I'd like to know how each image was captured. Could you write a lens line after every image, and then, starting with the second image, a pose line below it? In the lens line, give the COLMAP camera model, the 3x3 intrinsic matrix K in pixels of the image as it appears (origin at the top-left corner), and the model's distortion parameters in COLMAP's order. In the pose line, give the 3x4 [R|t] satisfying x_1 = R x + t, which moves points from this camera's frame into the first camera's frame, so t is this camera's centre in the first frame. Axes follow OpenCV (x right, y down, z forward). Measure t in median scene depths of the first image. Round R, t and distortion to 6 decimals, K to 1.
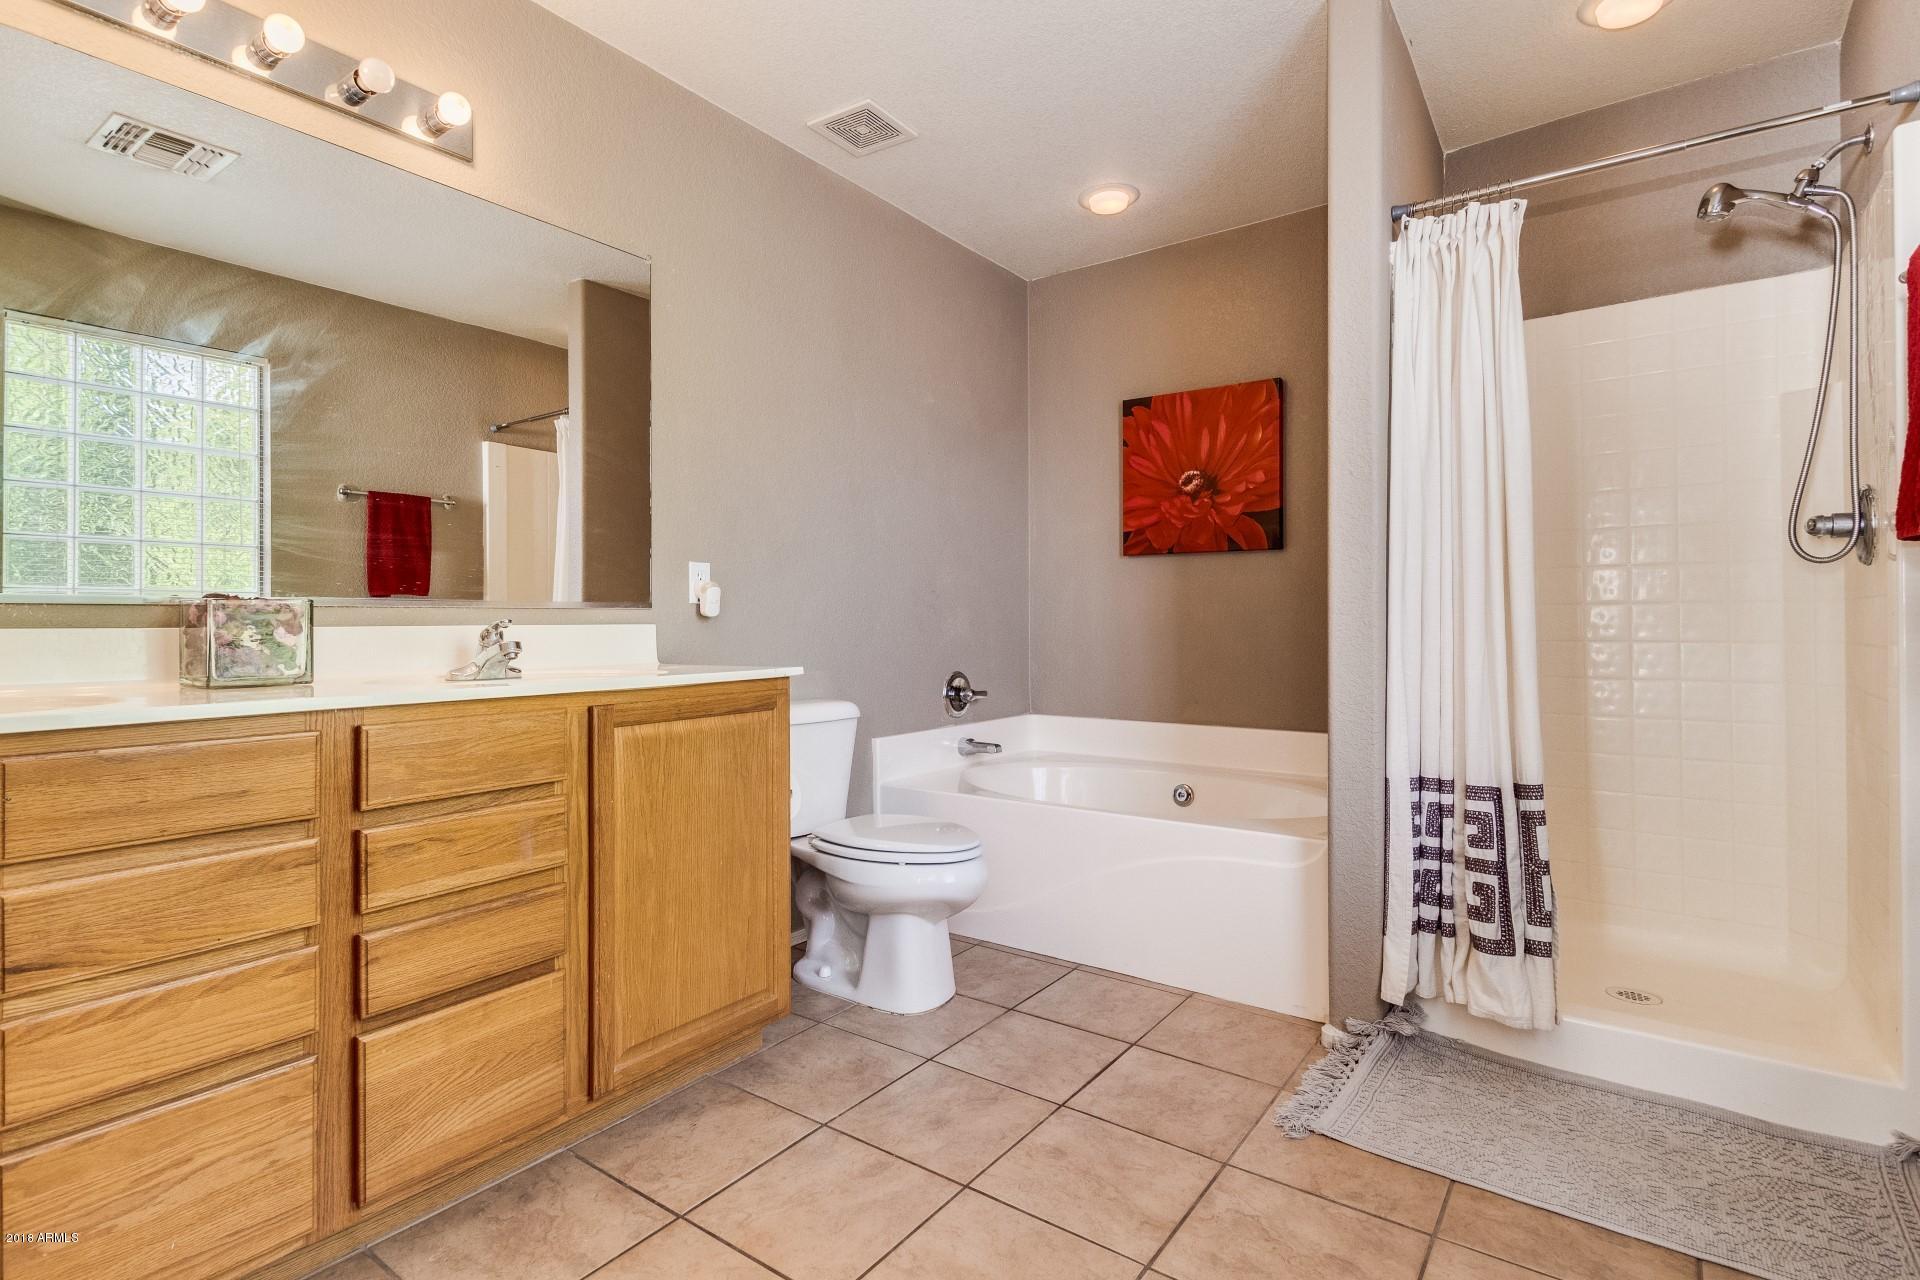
lens RADIAL K [[892.8, 0, 980.8], [0, 892.8, 605.2], [0, 0, 1]] dist [-0.003301, -0.000835]
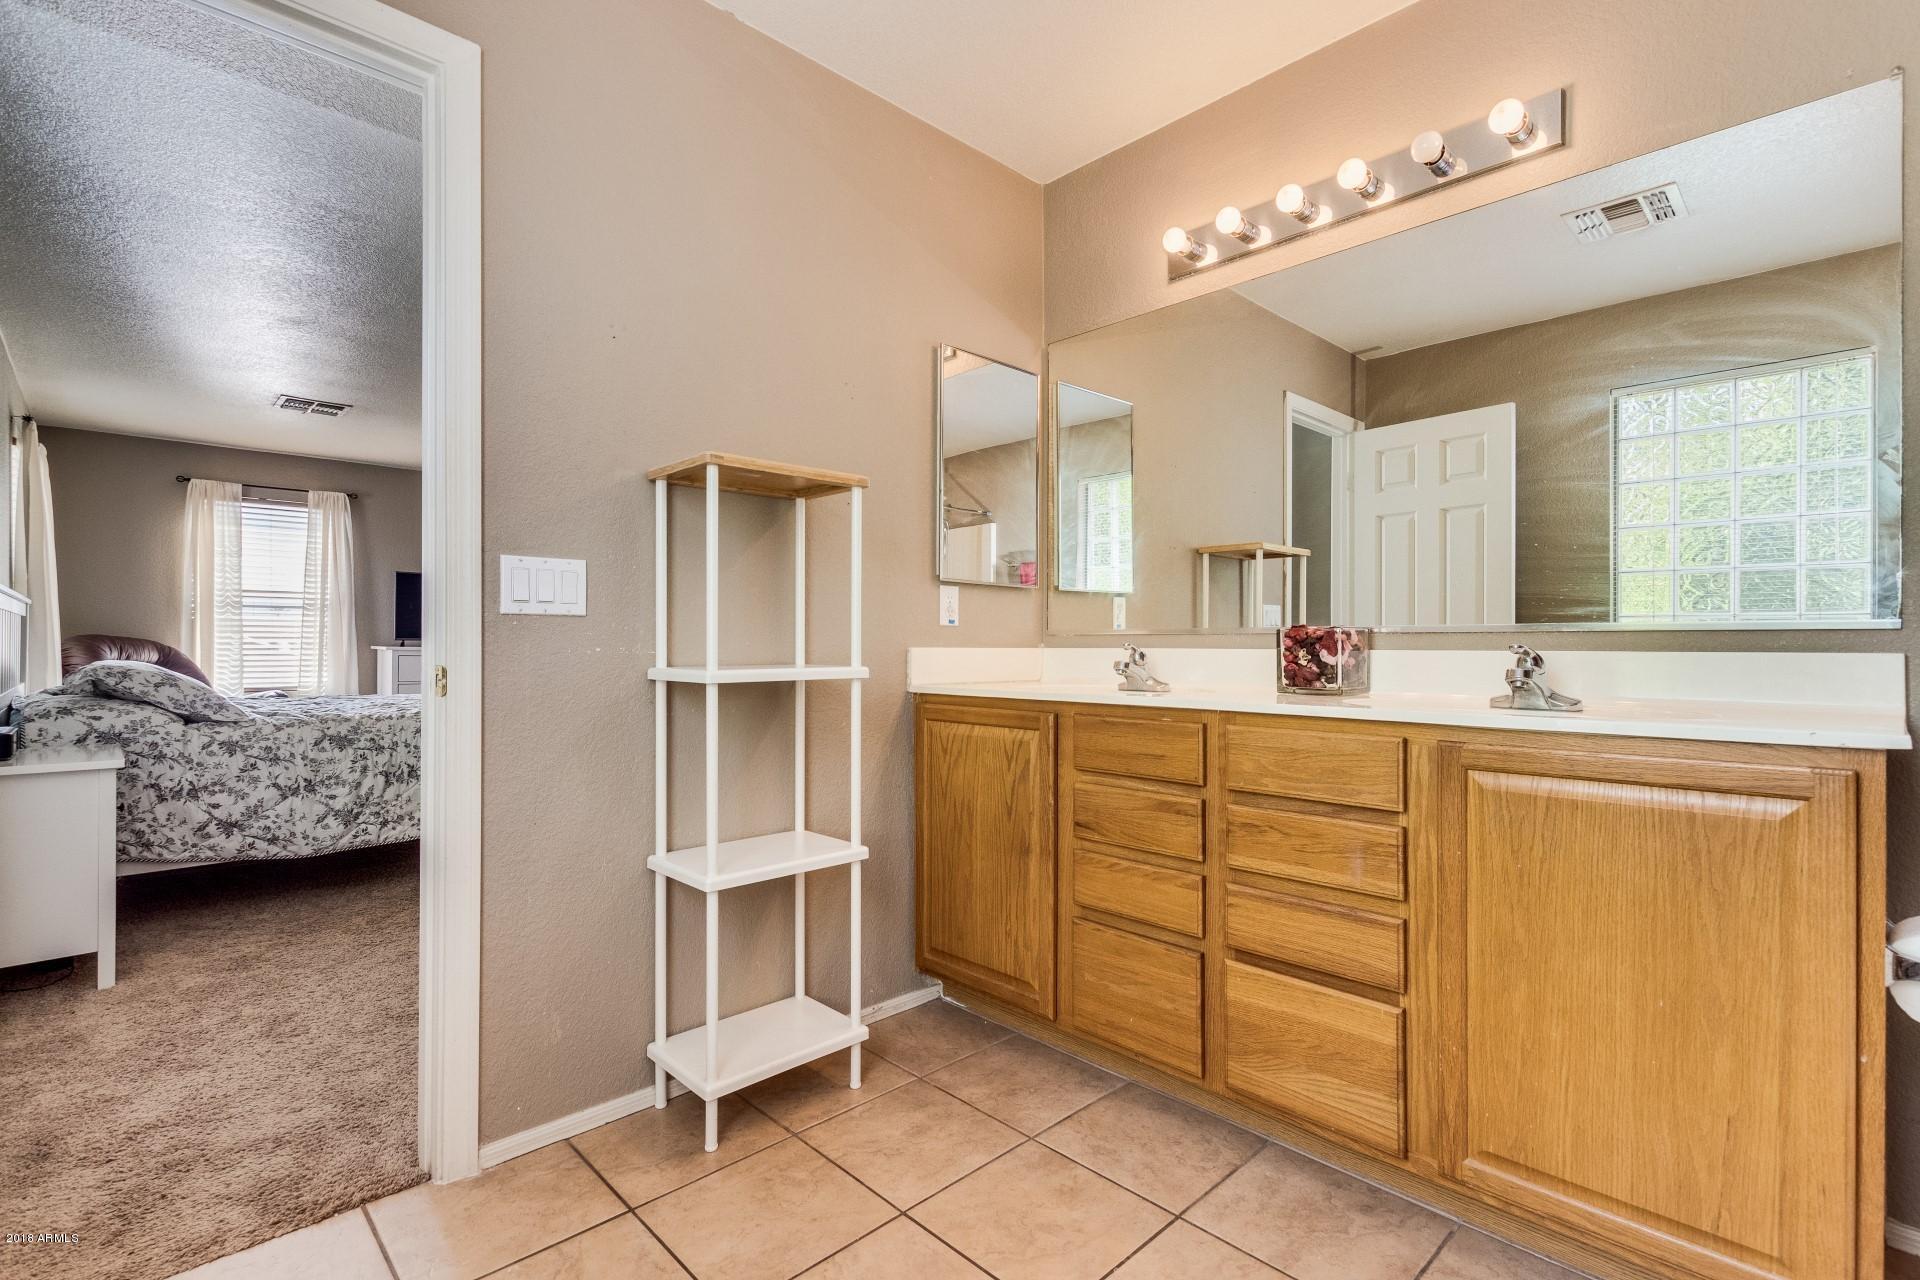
lens RADIAL K [[892.8, 0, 959.6], [0, 892.8, 645.9], [0, 0, 1]] dist [-0.003301, -0.000835]
pose [[-0.187074, 0.006361, -0.982325, 0.587360], [0.011391, 0.999926, 0.004305, 0.008096], [0.982280, -0.010384, -0.187133, 0.748870]]
